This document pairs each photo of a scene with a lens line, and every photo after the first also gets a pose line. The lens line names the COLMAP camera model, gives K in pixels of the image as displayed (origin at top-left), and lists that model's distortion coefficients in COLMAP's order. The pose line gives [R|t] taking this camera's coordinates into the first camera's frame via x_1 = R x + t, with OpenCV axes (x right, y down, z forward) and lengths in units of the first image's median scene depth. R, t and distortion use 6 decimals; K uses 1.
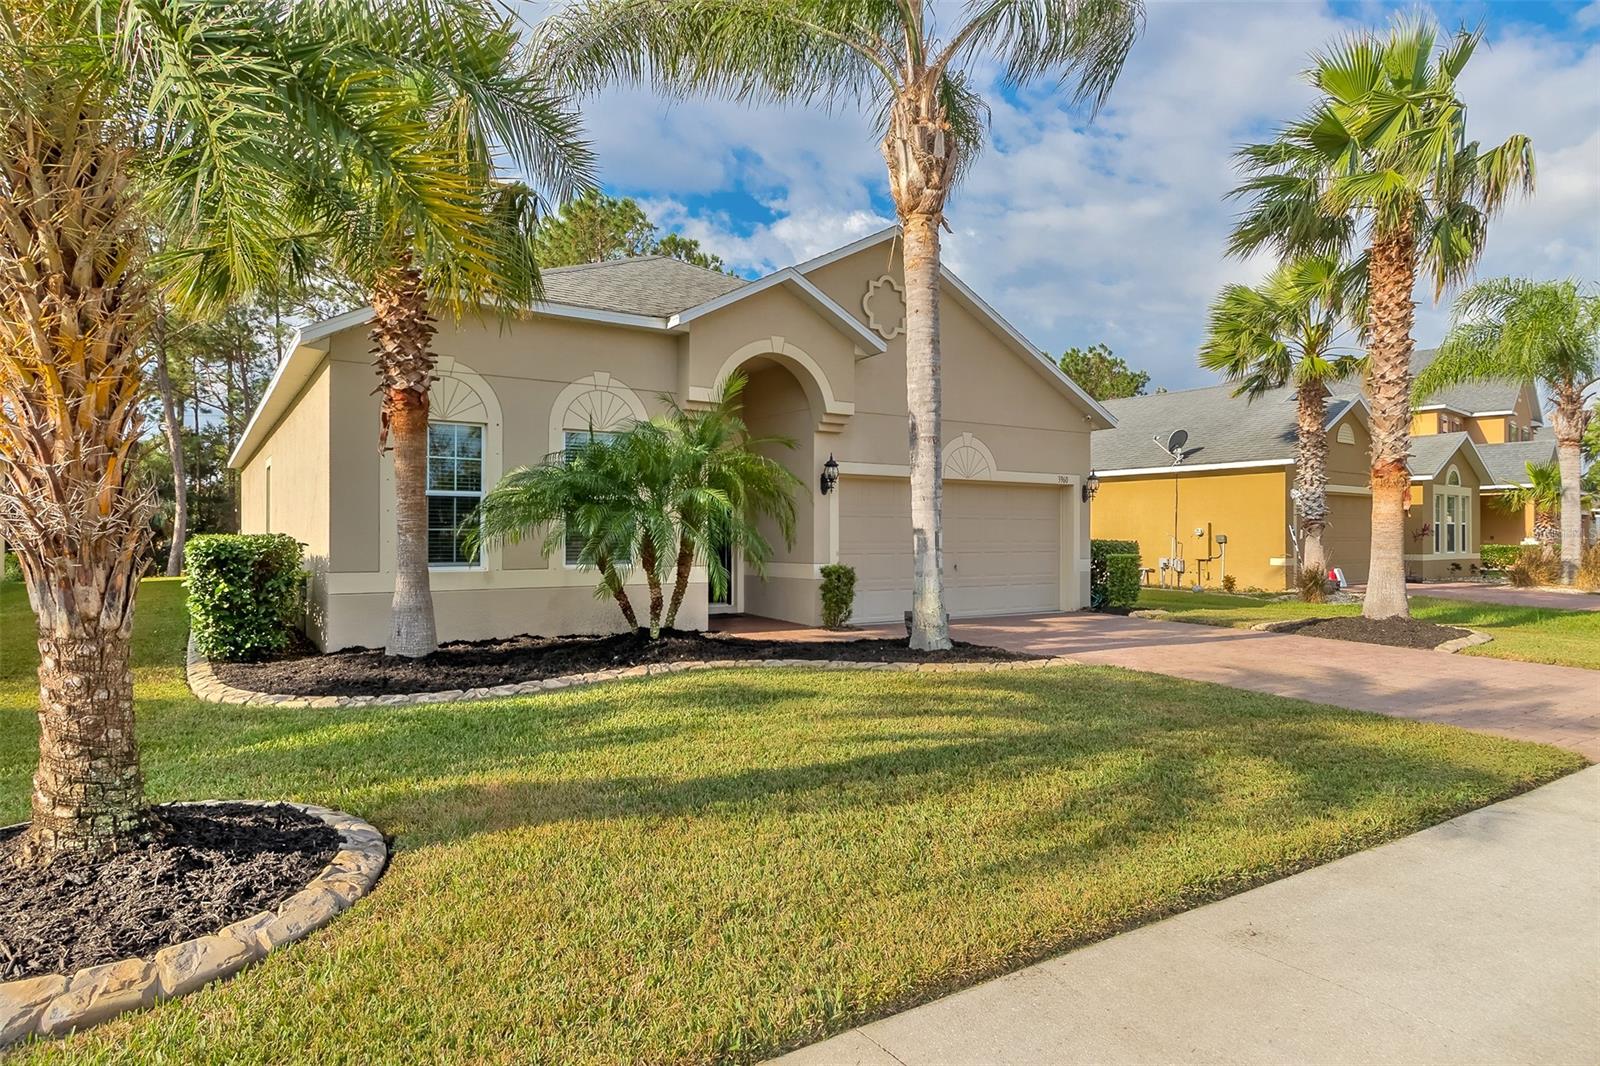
lens RADIAL K [[899.0, 0, 779.4], [0, 899.0, 529.2], [0, 0, 1]] dist [-0.000067, -0.000074]
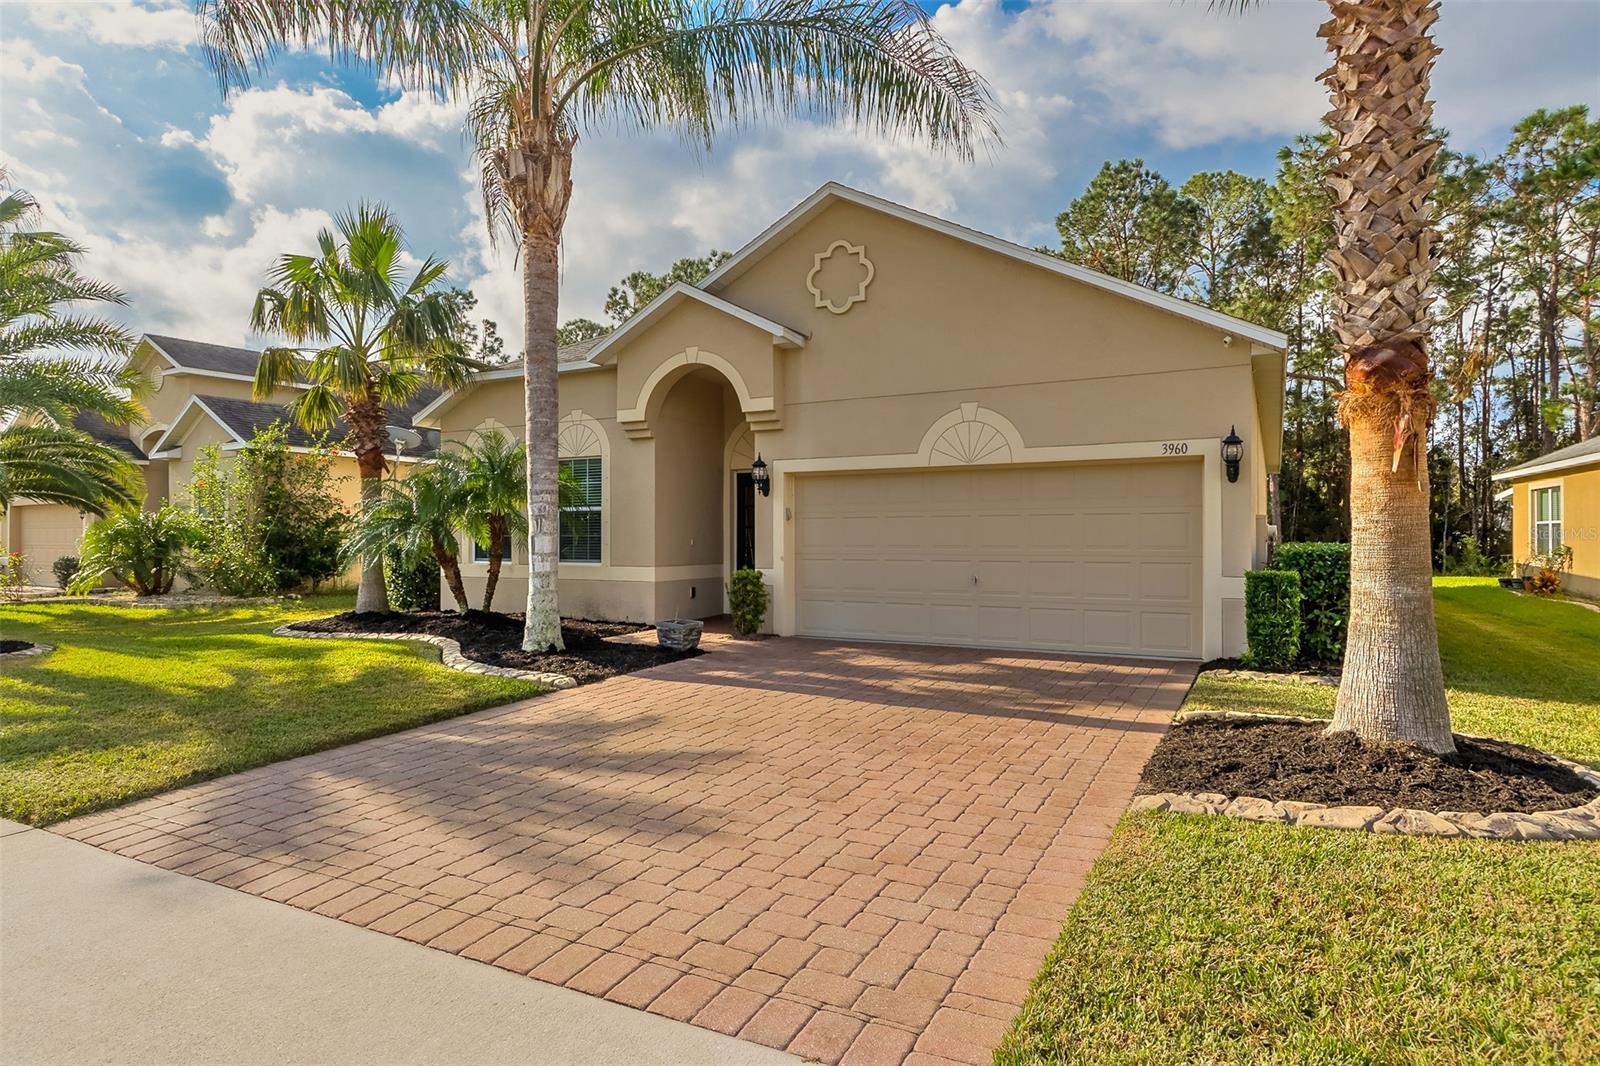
lens RADIAL K [[899.0, 0, 779.4], [0, 899.0, 529.2], [0, 0, 1]] dist [-0.000067, -0.000074]
pose [[0.483247, -0.011561, -0.875408, 0.875992], [0.009821, 0.999921, -0.007784, 0.003503], [0.875429, -0.004836, 0.483322, 0.543200]]
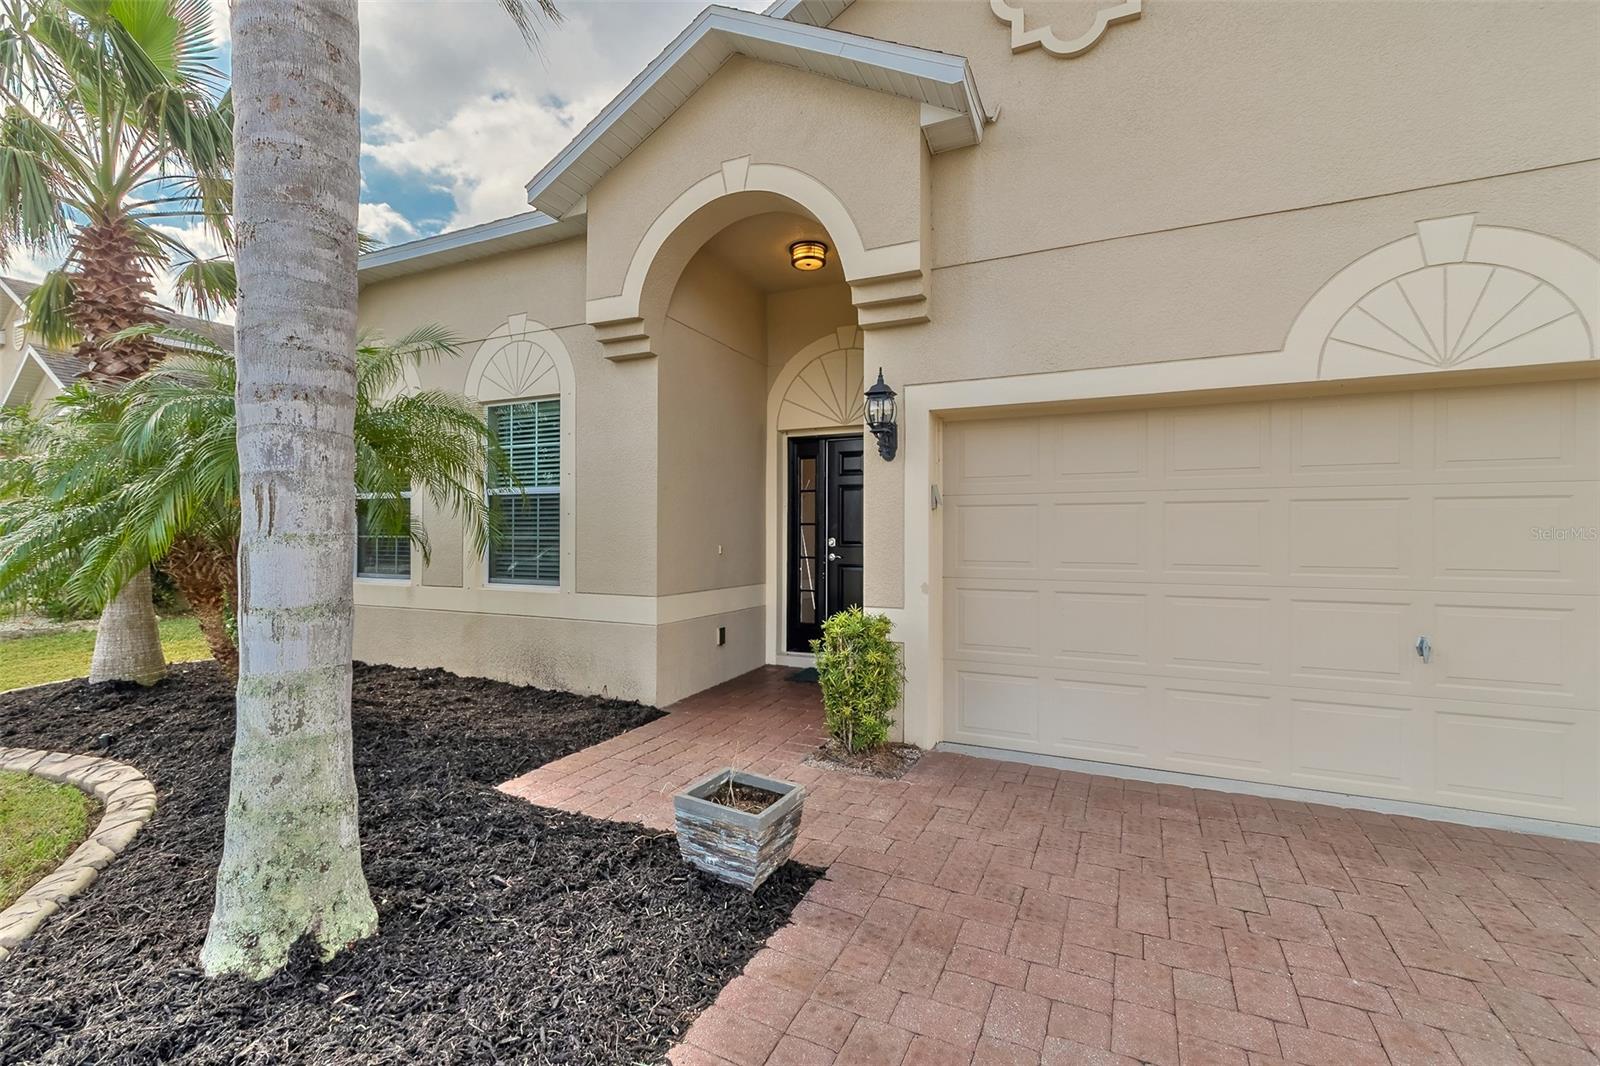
lens RADIAL K [[725.9, 0, 773.6], [0, 725.9, 535.8], [0, 0, 1]] dist [0.006269, -0.001058]
pose [[0.517630, -0.000912, -0.855604, 0.334904], [0.005538, 0.999982, 0.002285, -0.001103], [0.855586, -0.005921, 0.517626, 0.742155]]
